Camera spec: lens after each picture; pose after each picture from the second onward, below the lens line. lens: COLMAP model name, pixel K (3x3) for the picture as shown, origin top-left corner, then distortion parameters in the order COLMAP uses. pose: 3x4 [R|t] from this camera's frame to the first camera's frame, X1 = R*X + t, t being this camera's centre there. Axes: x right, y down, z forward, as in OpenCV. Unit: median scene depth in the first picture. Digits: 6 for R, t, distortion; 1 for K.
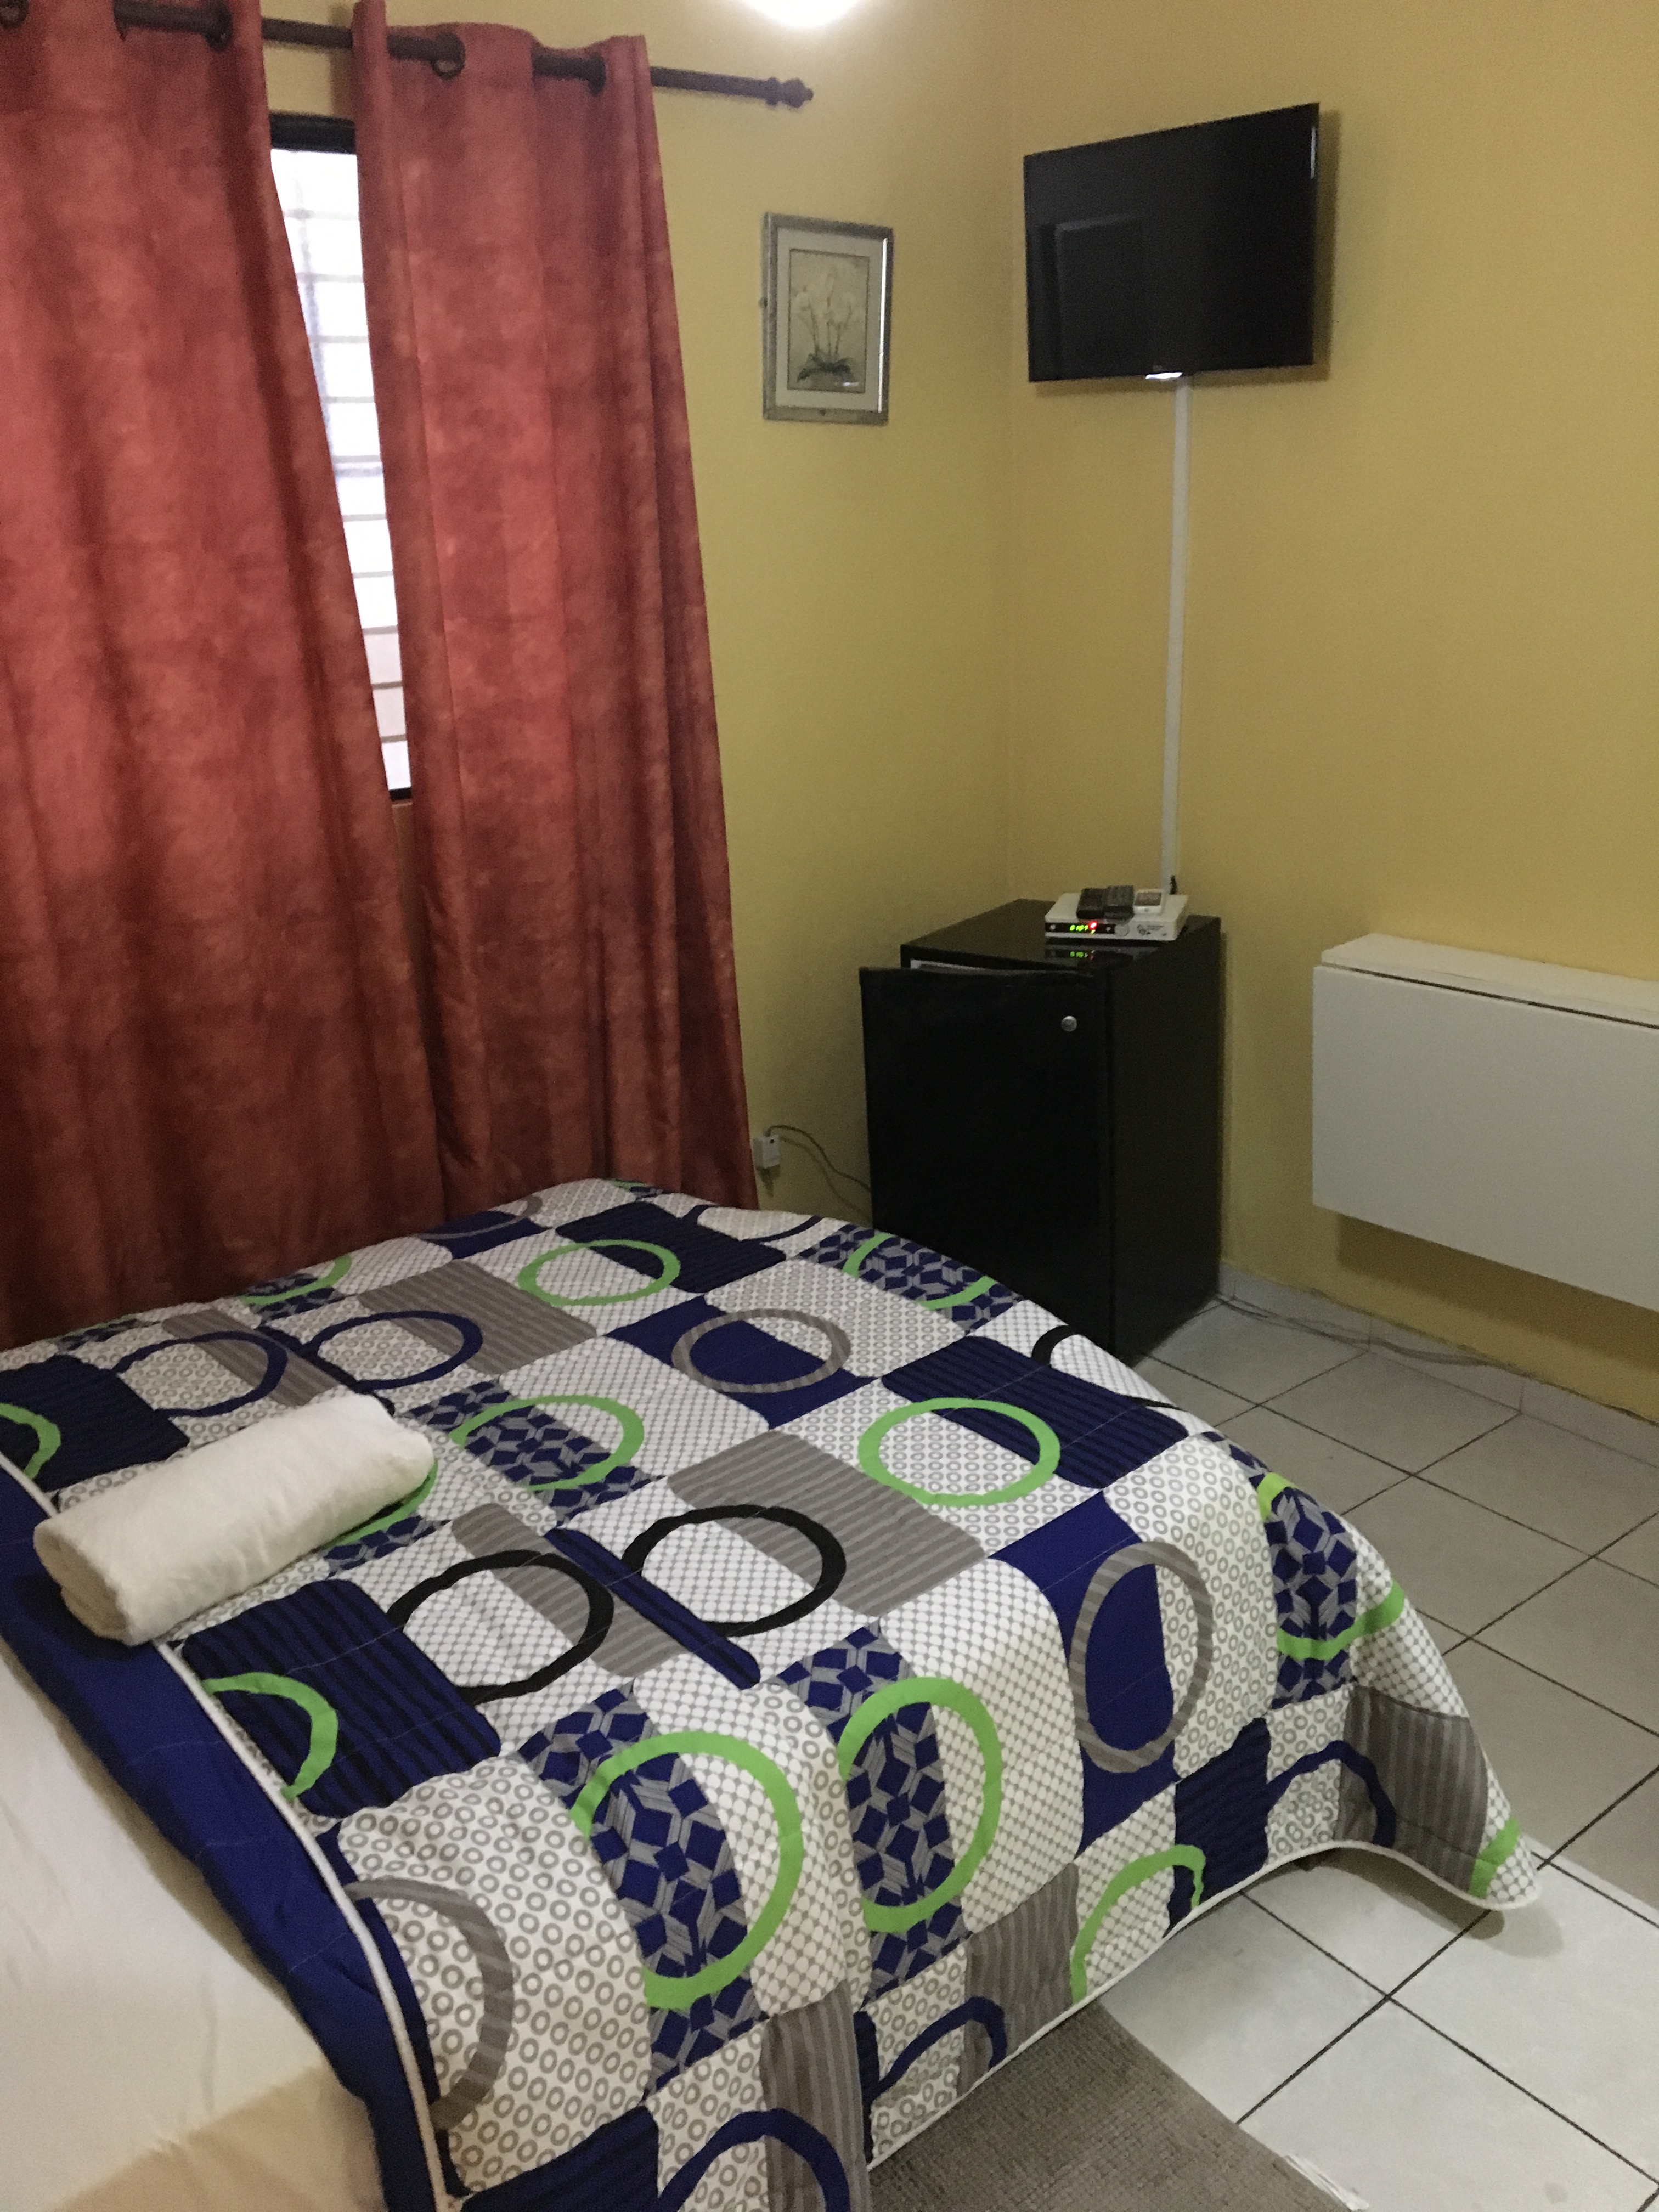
lens RADIAL K [[1863.1, 0, 827.9], [0, 1863.1, 1092.2], [0, 0, 1]] dist [0.076855, -0.114964]
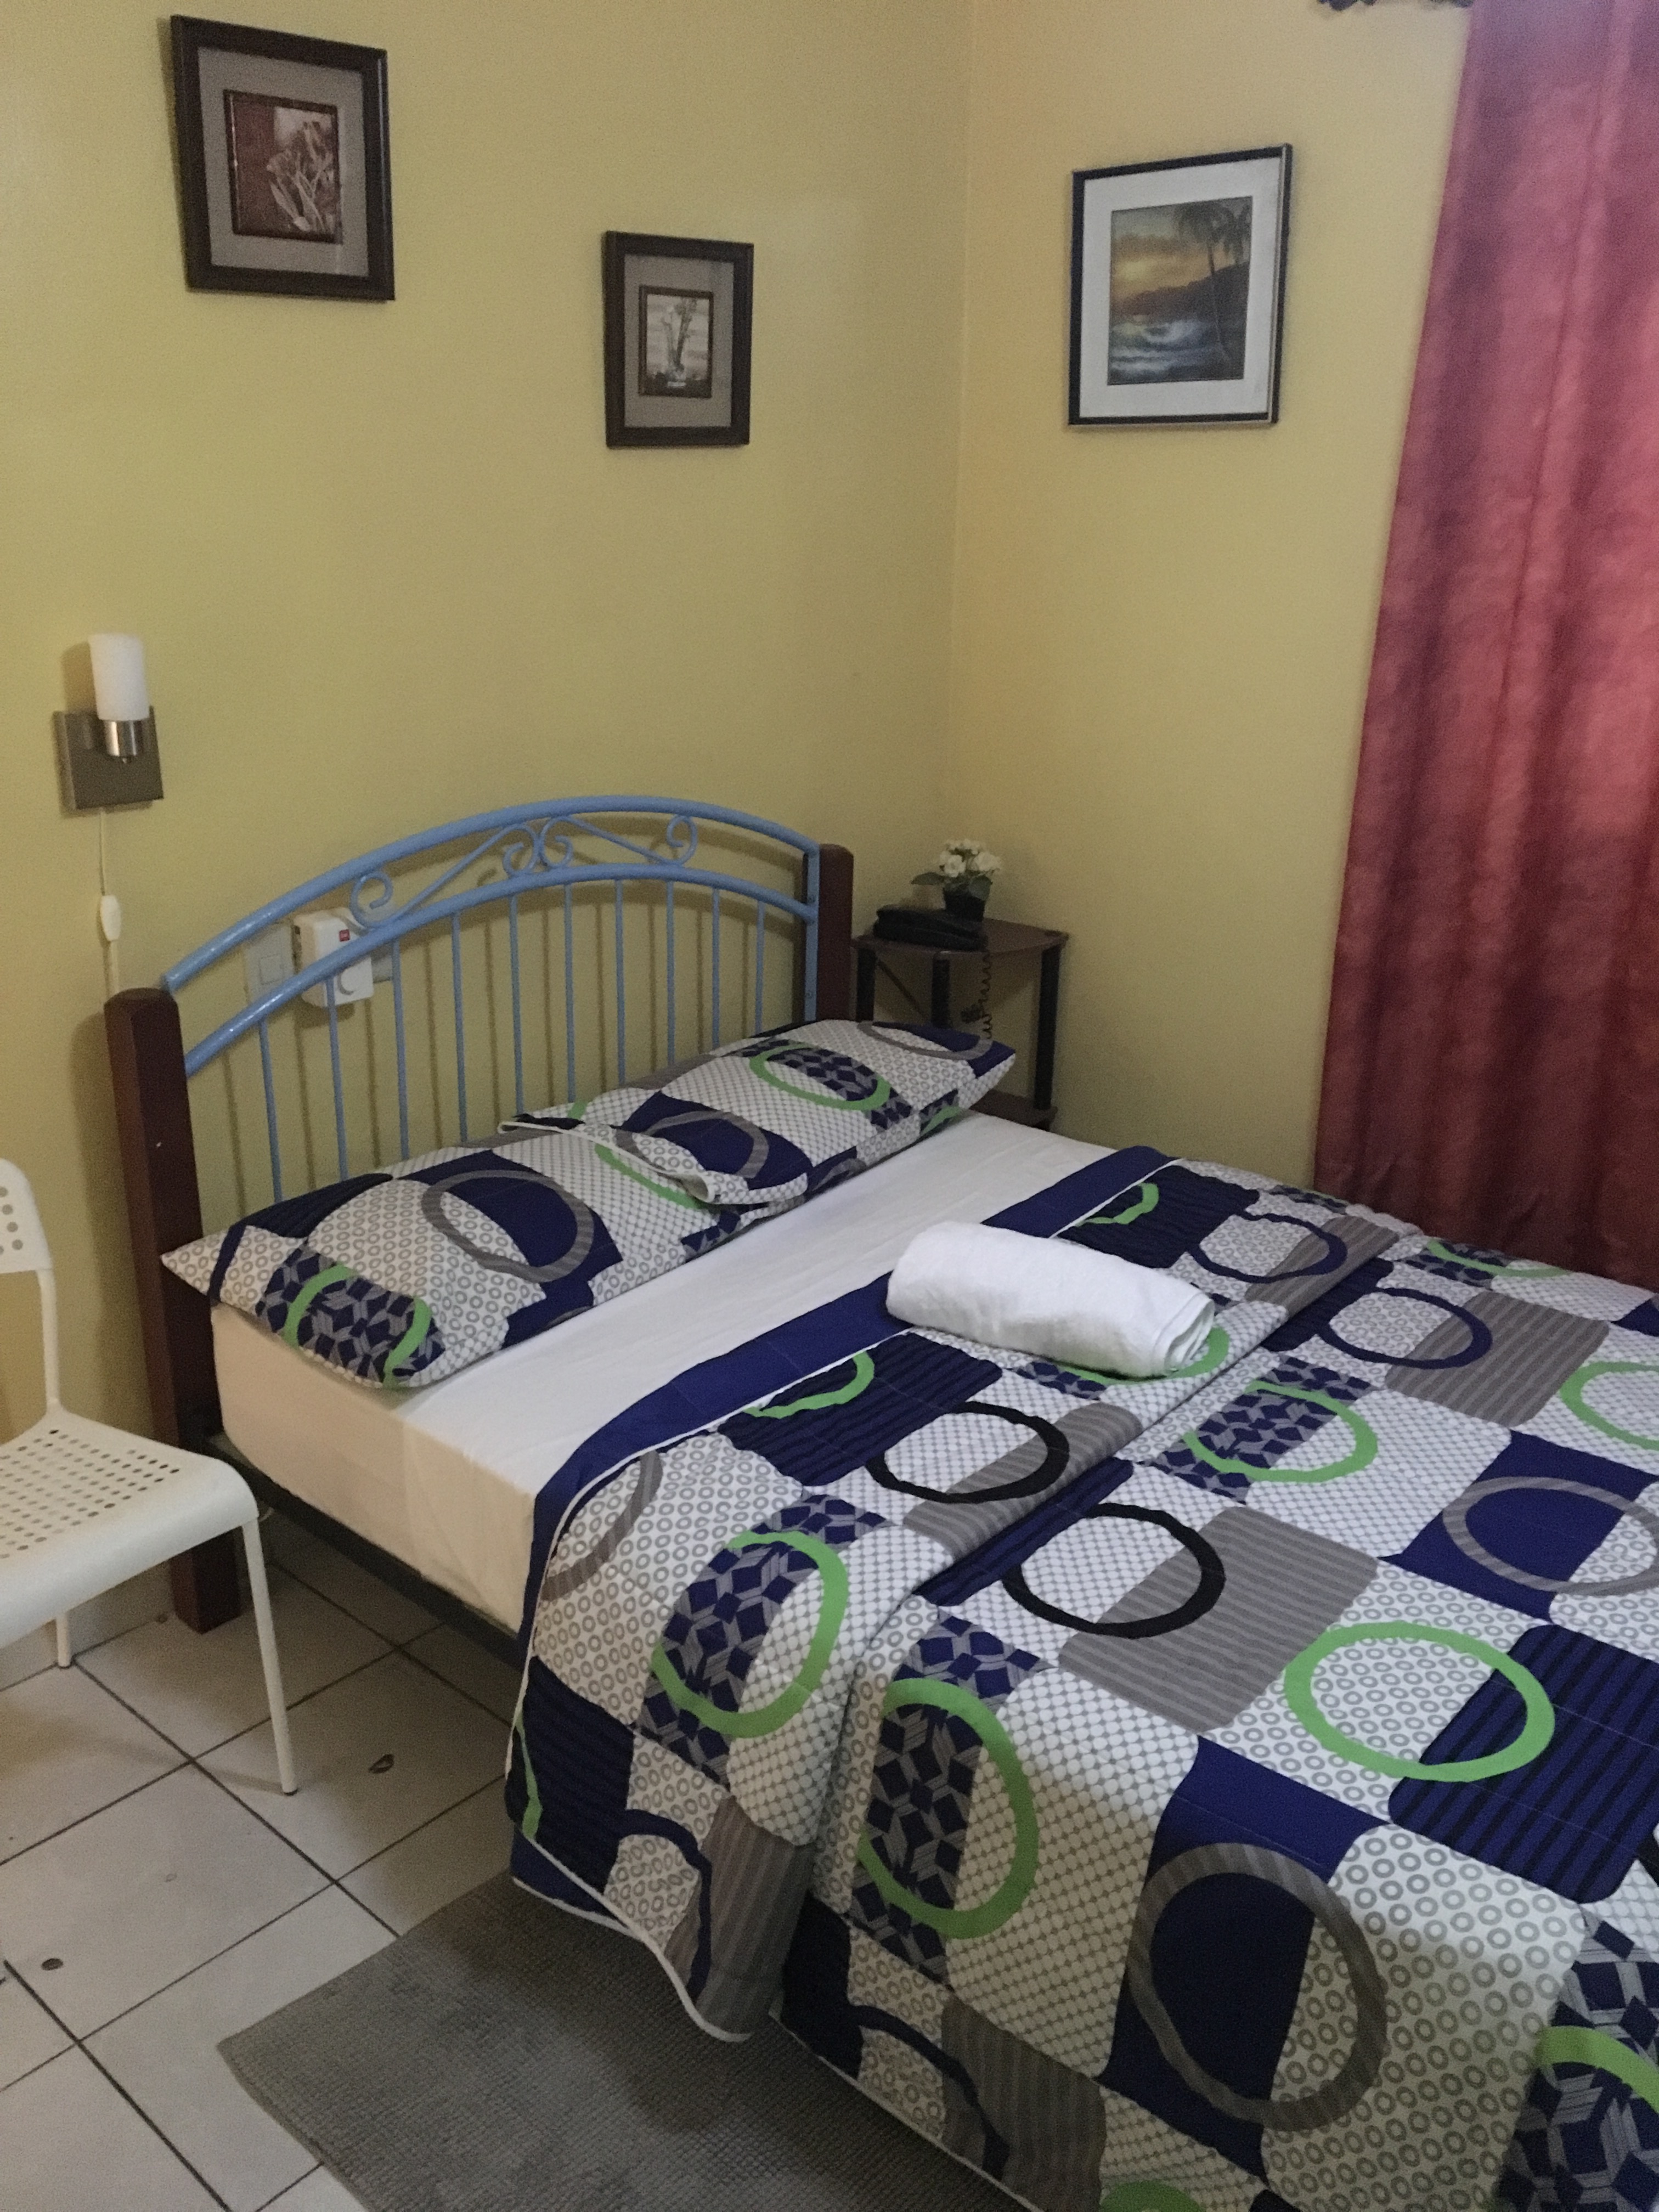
lens RADIAL K [[1863.1, 0, 824.4], [0, 1863.1, 1092.6], [0, 0, 1]] dist [0.076855, -0.114964]
pose [[0.151217, 0.356474, -0.921987, 0.648852], [-0.331685, 0.896936, 0.292388, -0.179106], [0.931192, 0.261595, 0.253870, 0.483240]]
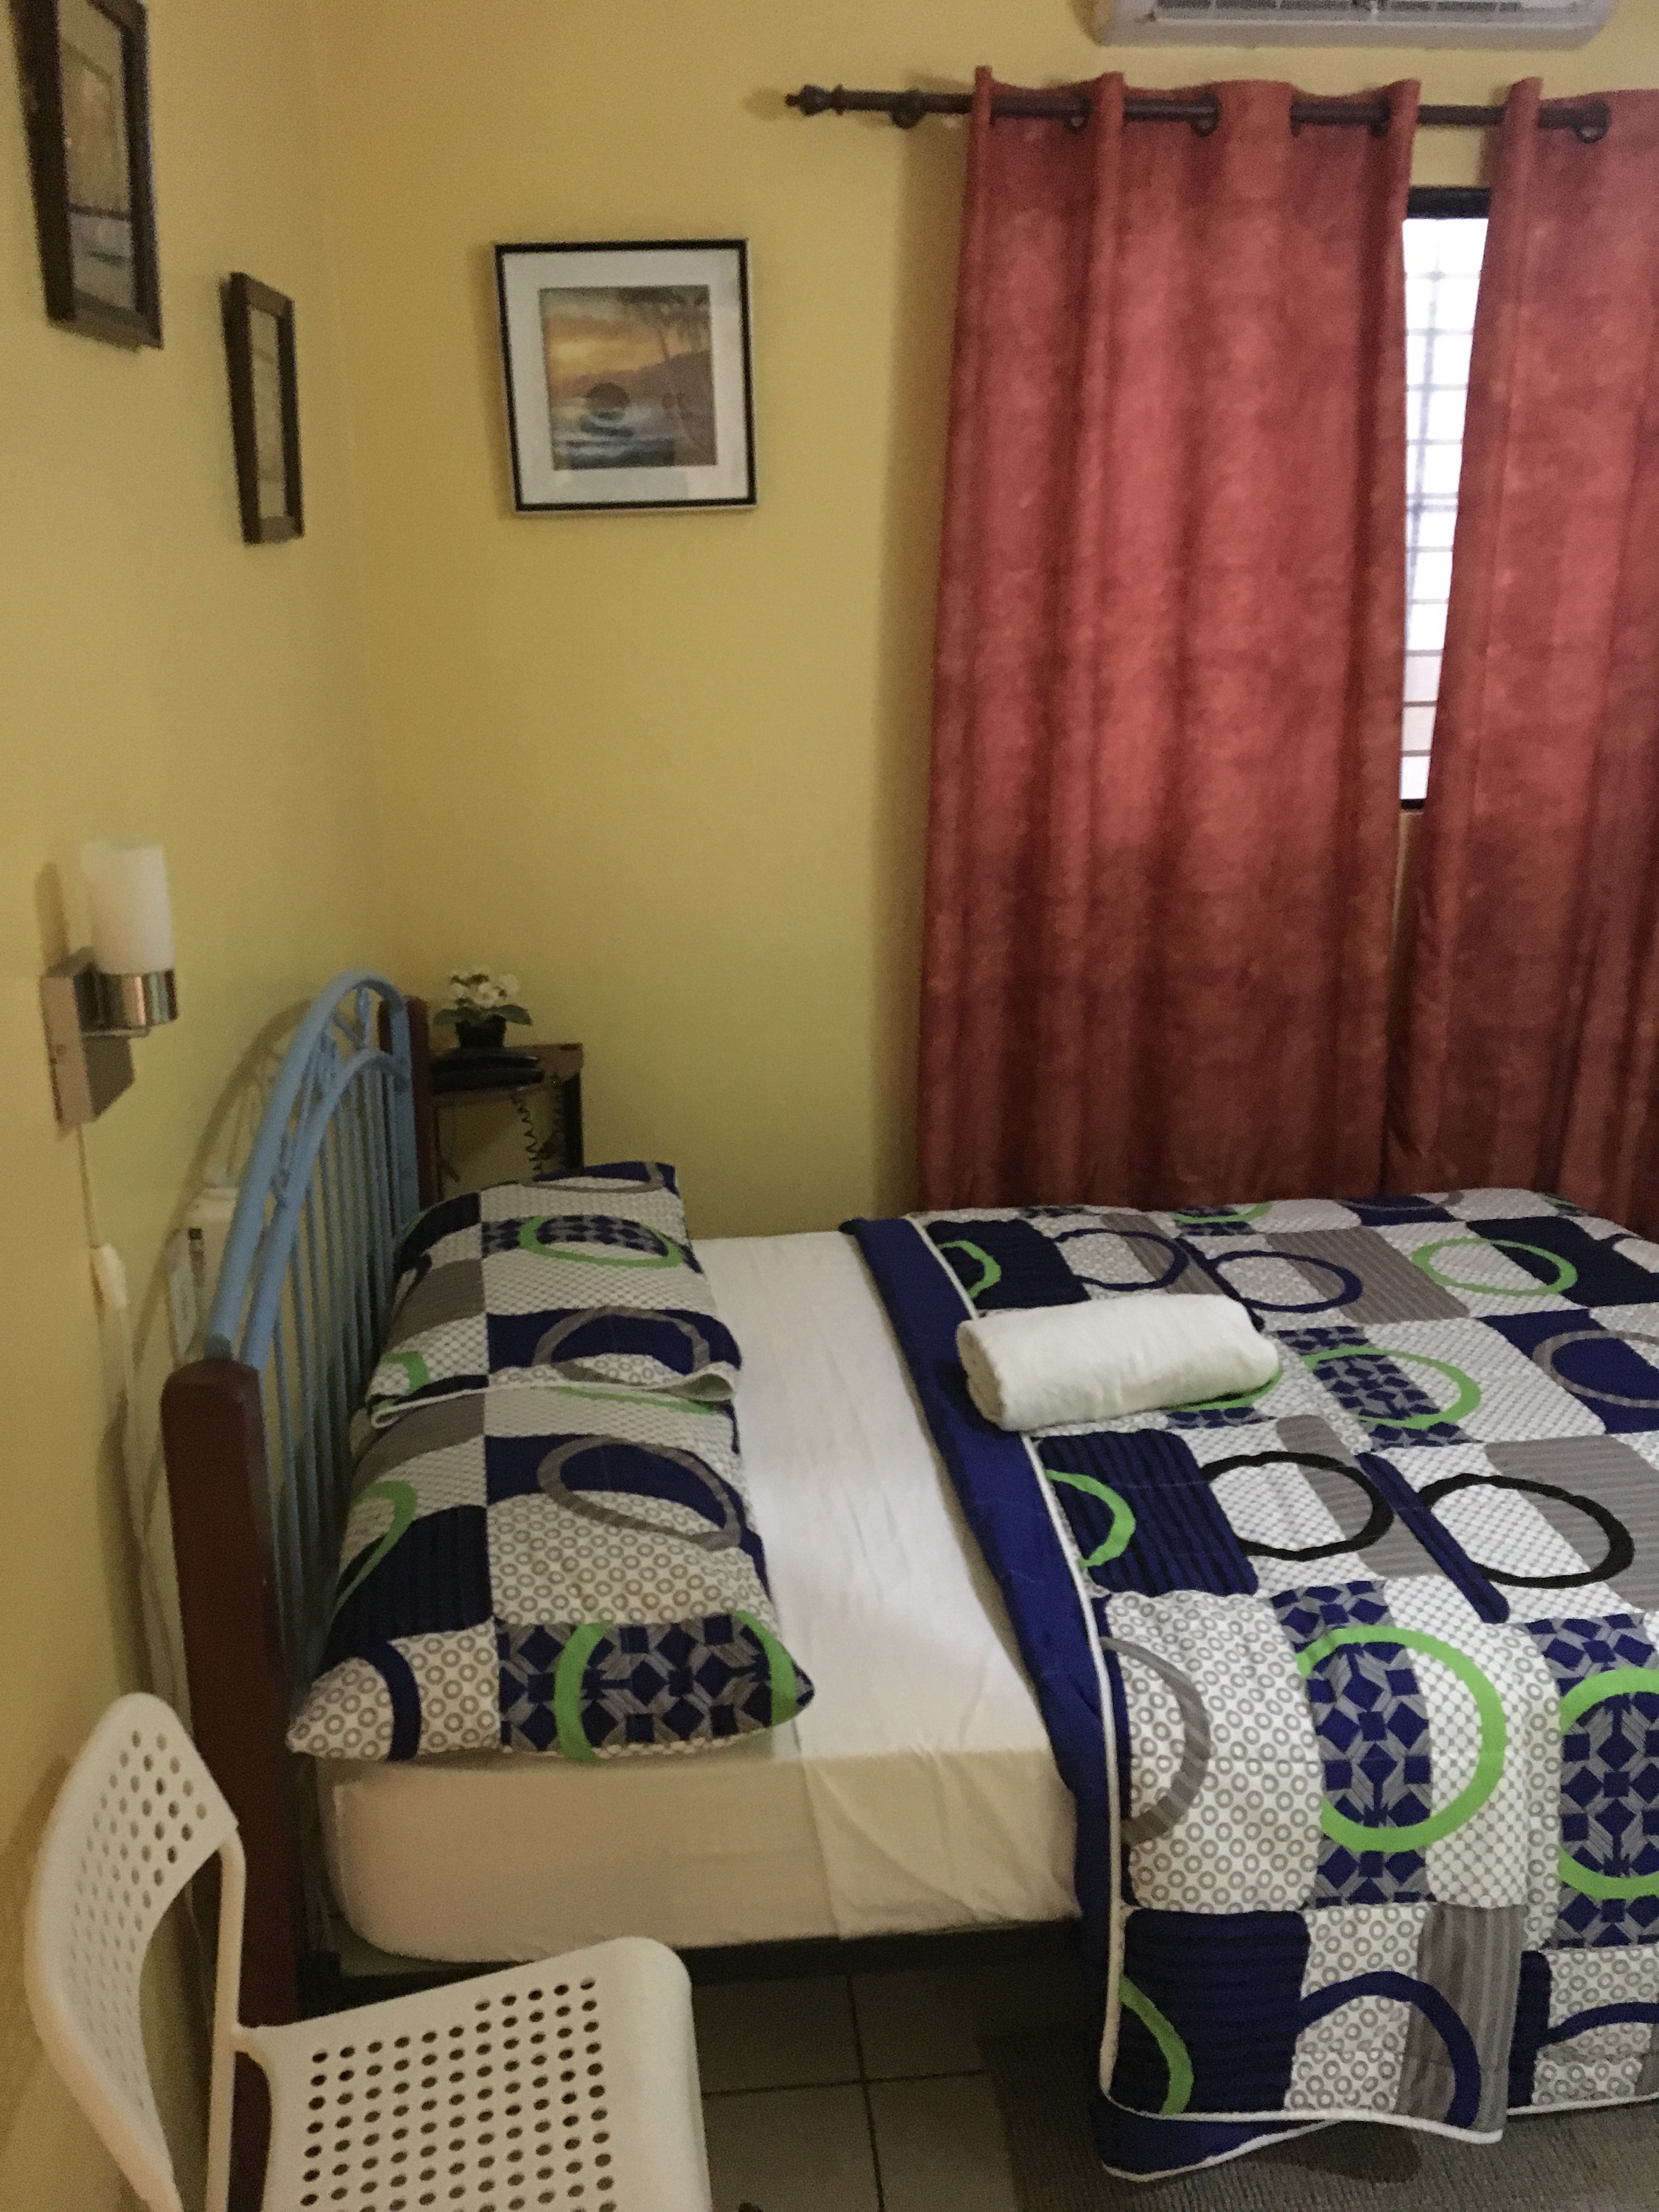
lens RADIAL K [[1863.1, 0, 821.7], [0, 1863.1, 1088.7], [0, 0, 1]] dist [0.076855, -0.114964]
pose [[0.829786, 0.182360, -0.527447, 0.122563], [-0.193012, 0.980559, 0.035372, 0.040775], [0.523643, 0.072453, 0.848851, -0.118225]]
